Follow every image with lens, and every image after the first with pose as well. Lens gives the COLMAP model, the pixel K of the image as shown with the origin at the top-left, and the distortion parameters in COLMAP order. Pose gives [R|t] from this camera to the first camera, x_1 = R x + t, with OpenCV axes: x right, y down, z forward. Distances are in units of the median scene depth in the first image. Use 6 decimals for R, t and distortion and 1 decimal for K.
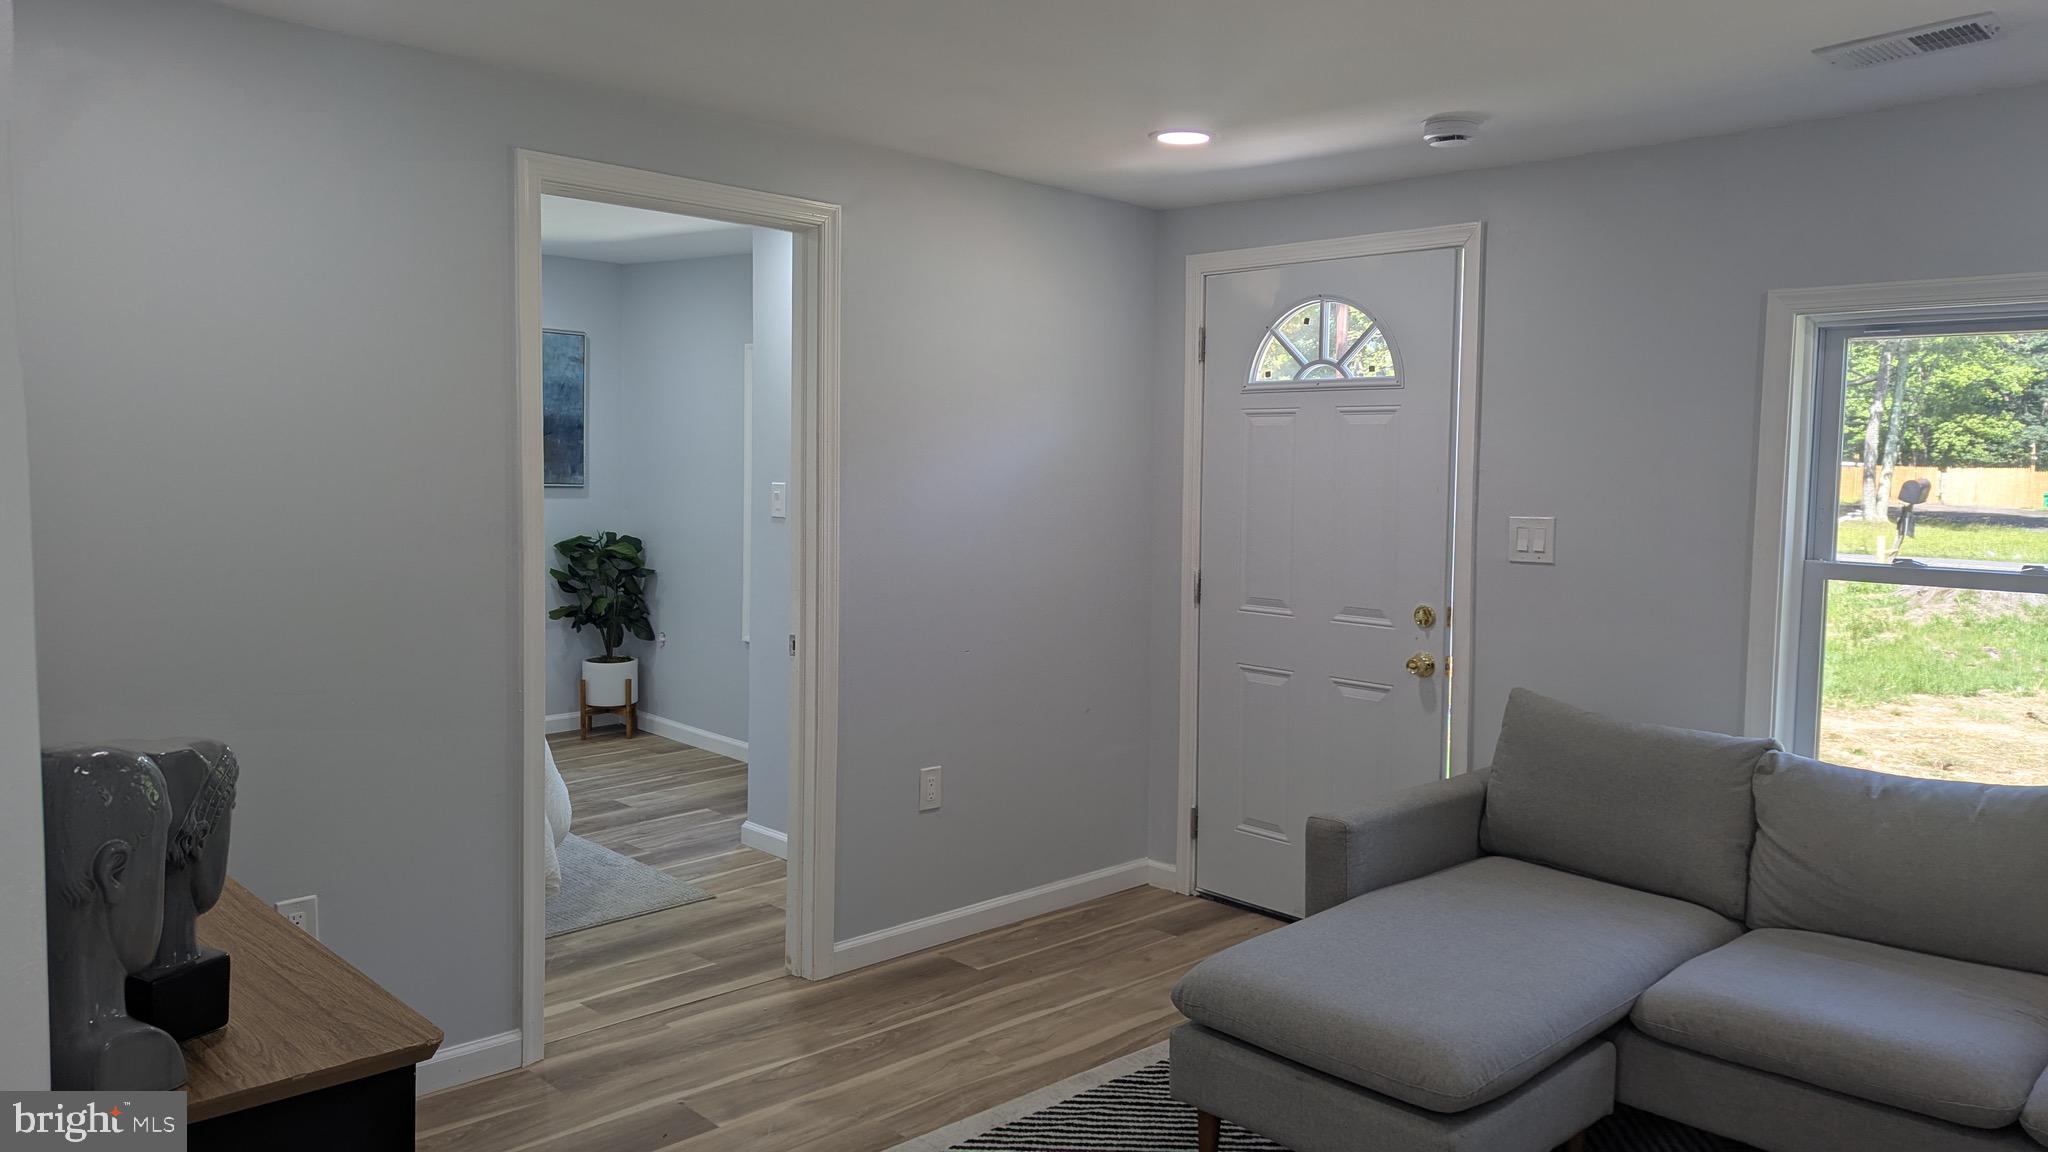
lens RADIAL K [[1469.7, 0, 1032.9], [0, 1469.7, 572.1], [0, 0, 1]] dist [0.058488, -0.020452]
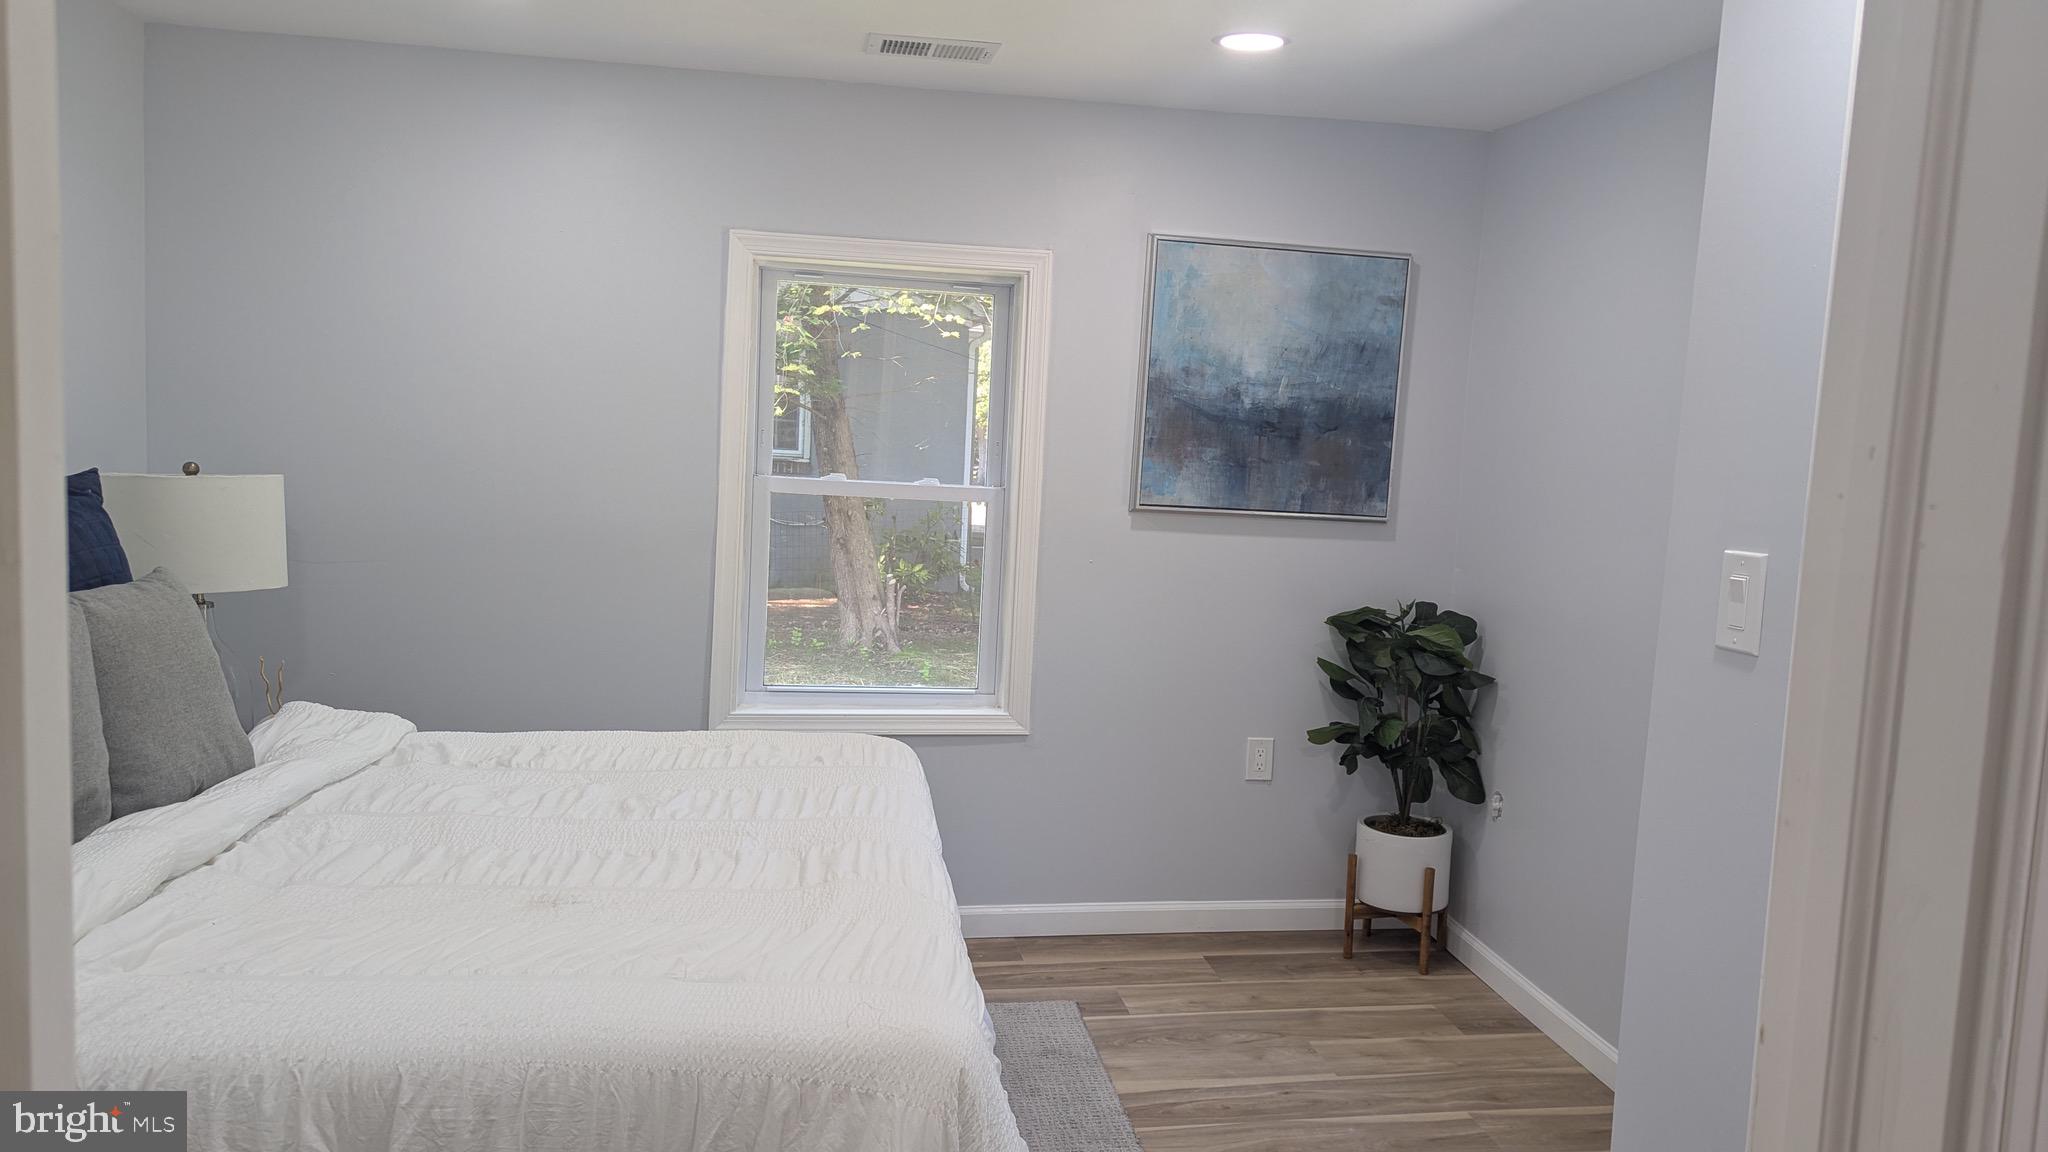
lens RADIAL K [[1469.7, 0, 1042.5], [0, 1469.7, 594.0], [0, 0, 1]] dist [0.058488, -0.020452]
pose [[0.810447, 0.077420, -0.580673, -0.074893], [-0.074889, 0.996788, 0.028377, -0.035842], [0.581005, 0.020487, 0.813642, 0.452523]]
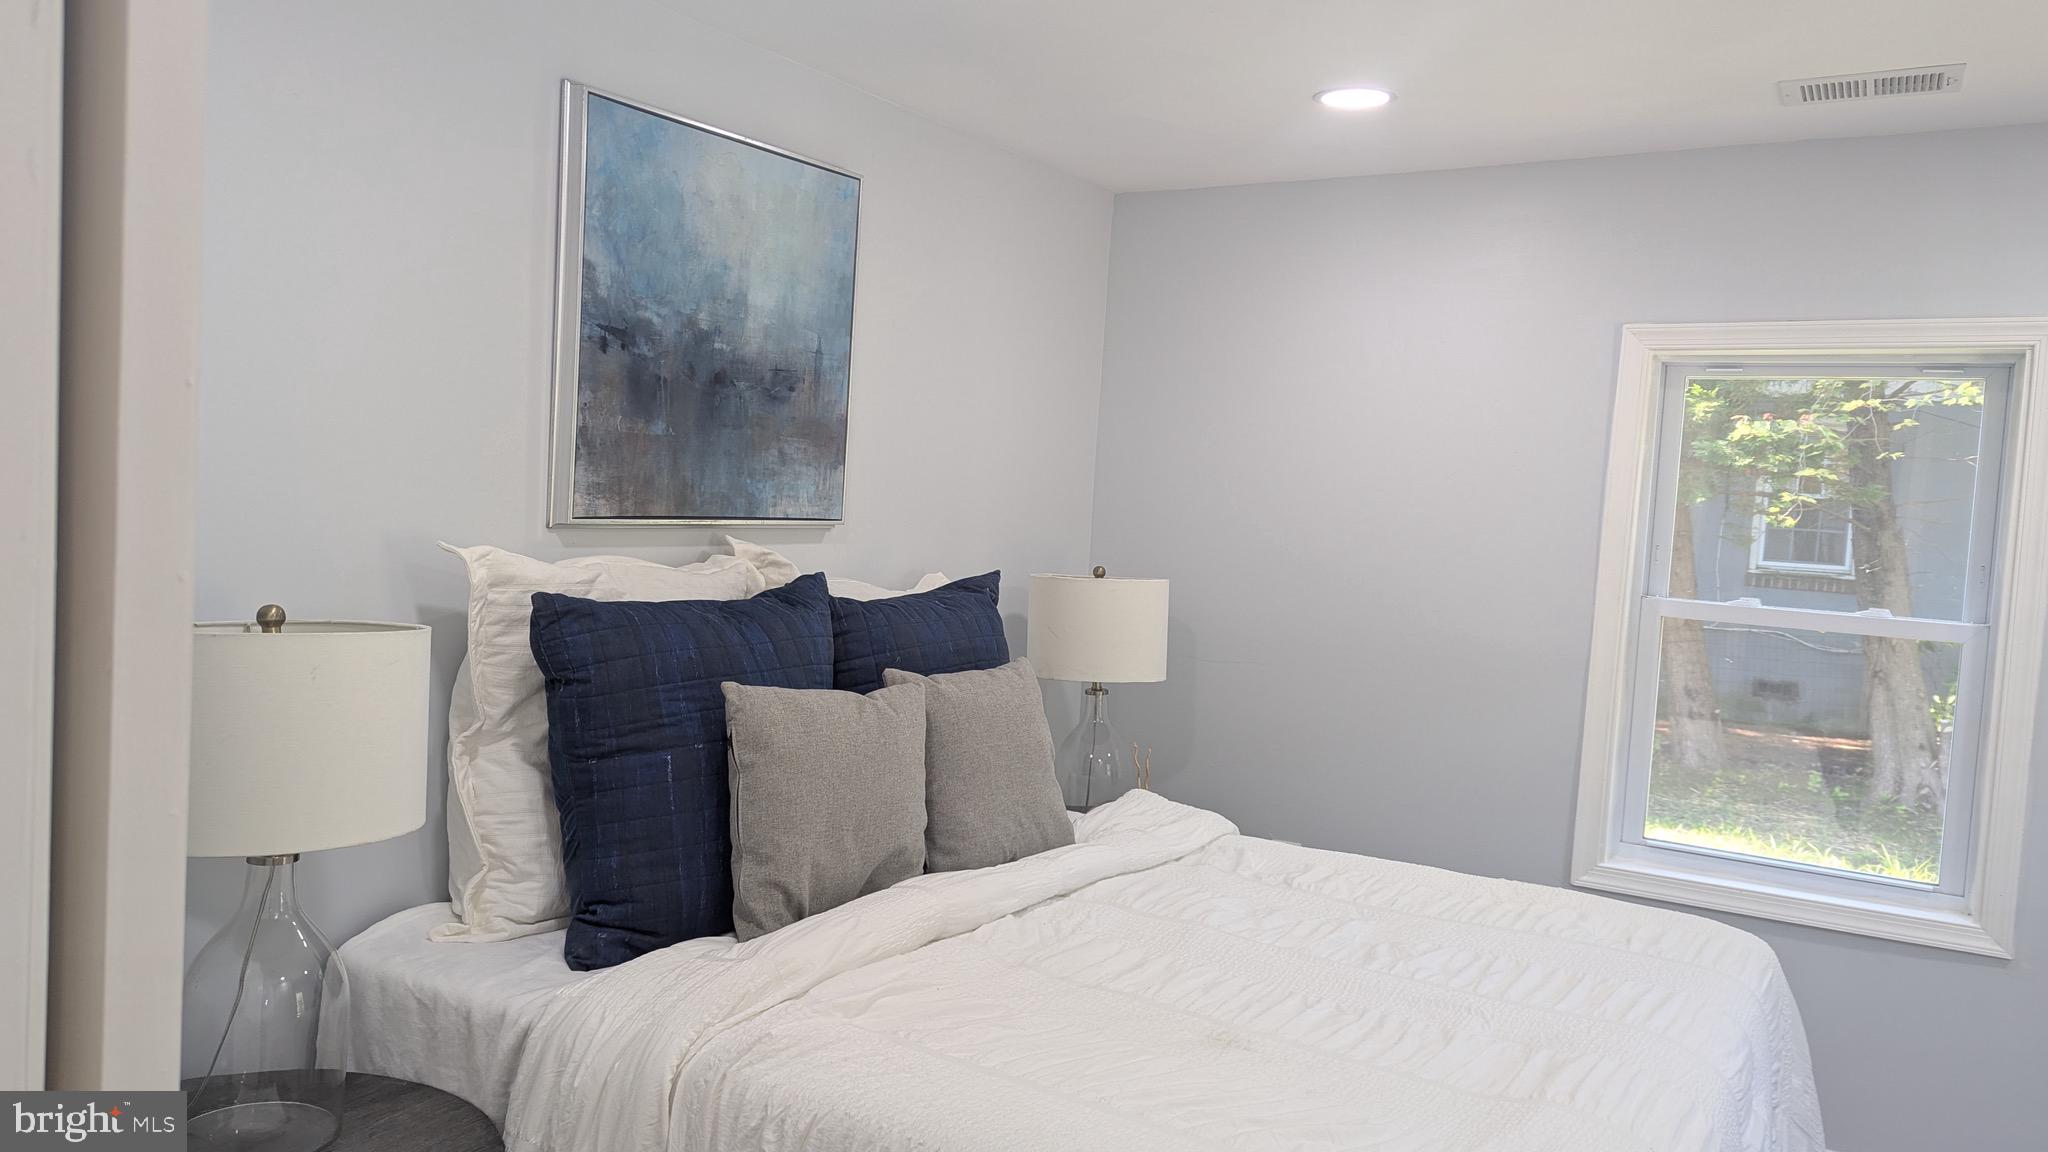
lens RADIAL K [[1469.7, 0, 1020.3], [0, 1469.7, 569.2], [0, 0, 1]] dist [0.058488, -0.020452]
pose [[0.252983, 0.044226, -0.966459, -0.065953], [-0.126748, 0.991860, 0.012211, -0.045079], [0.959132, 0.119408, 0.256529, 0.512721]]
